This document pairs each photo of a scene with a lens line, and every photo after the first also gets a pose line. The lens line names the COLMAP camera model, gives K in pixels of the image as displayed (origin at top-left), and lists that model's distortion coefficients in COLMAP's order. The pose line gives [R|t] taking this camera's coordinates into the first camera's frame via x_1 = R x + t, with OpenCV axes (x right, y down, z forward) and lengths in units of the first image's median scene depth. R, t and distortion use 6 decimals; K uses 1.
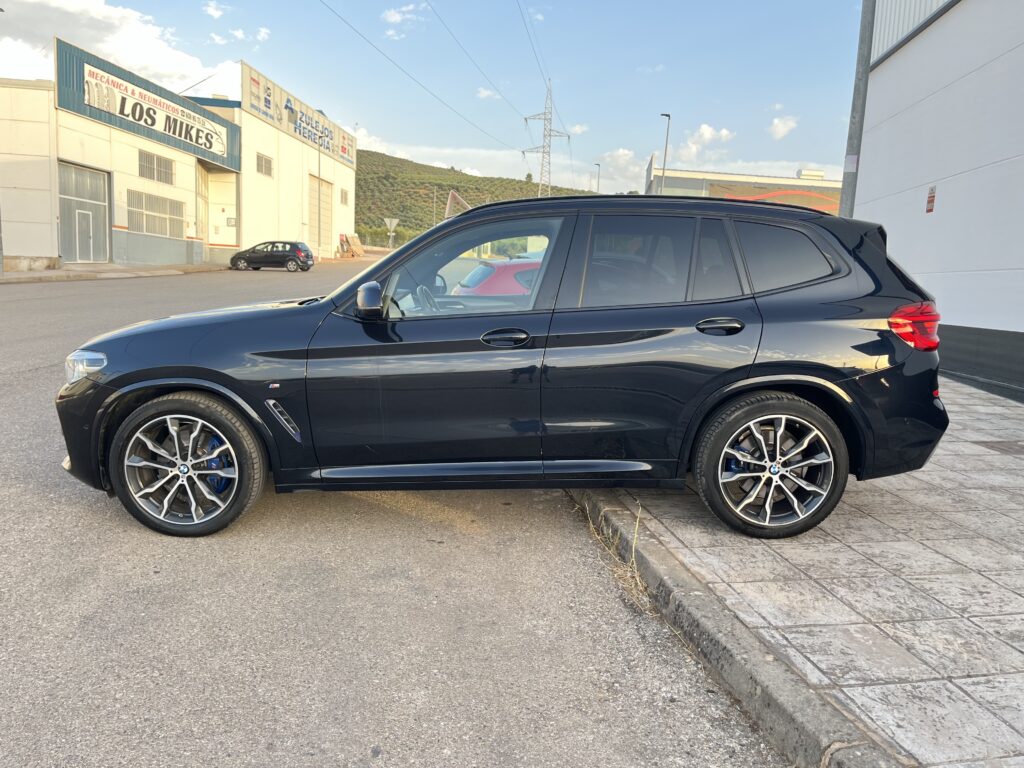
lens RADIAL K [[777.1, 0, 521.9], [0, 777.1, 390.6], [0, 0, 1]] dist [0.072136, -0.105353]
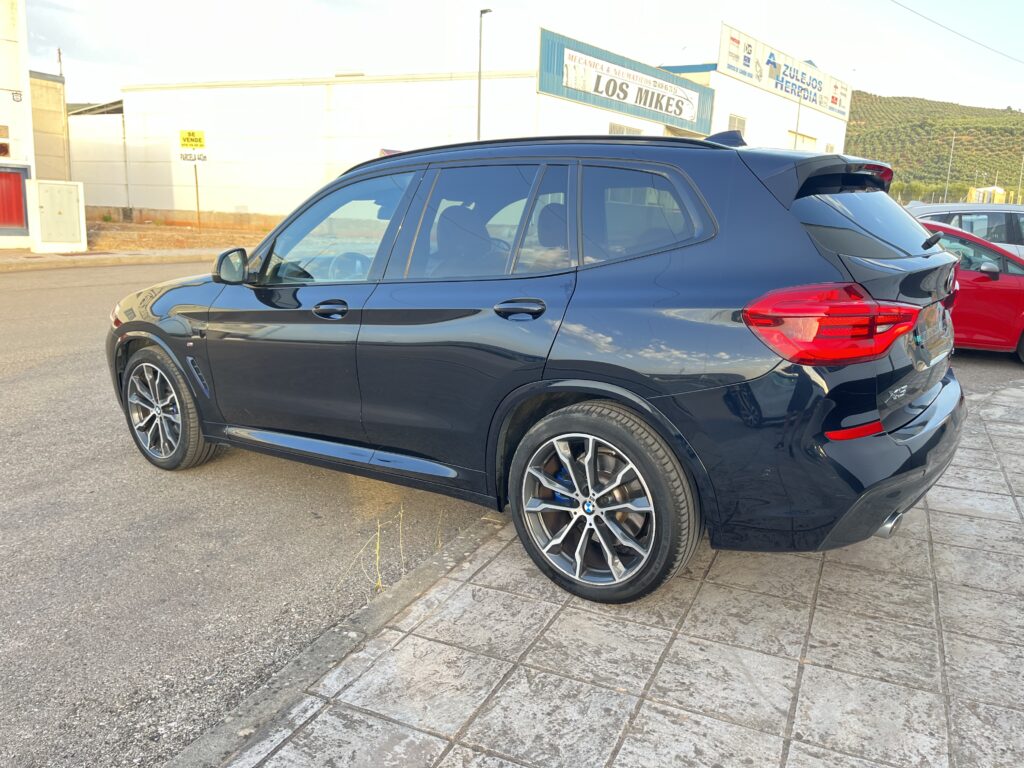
lens RADIAL K [[777.1, 0, 522.0], [0, 777.1, 391.1], [0, 0, 1]] dist [0.072136, -0.105353]
pose [[0.811496, 0.105215, -0.574807, 0.671827], [-0.078079, 0.994360, 0.071781, -0.054320], [0.579118, -0.013370, 0.815134, 0.365726]]
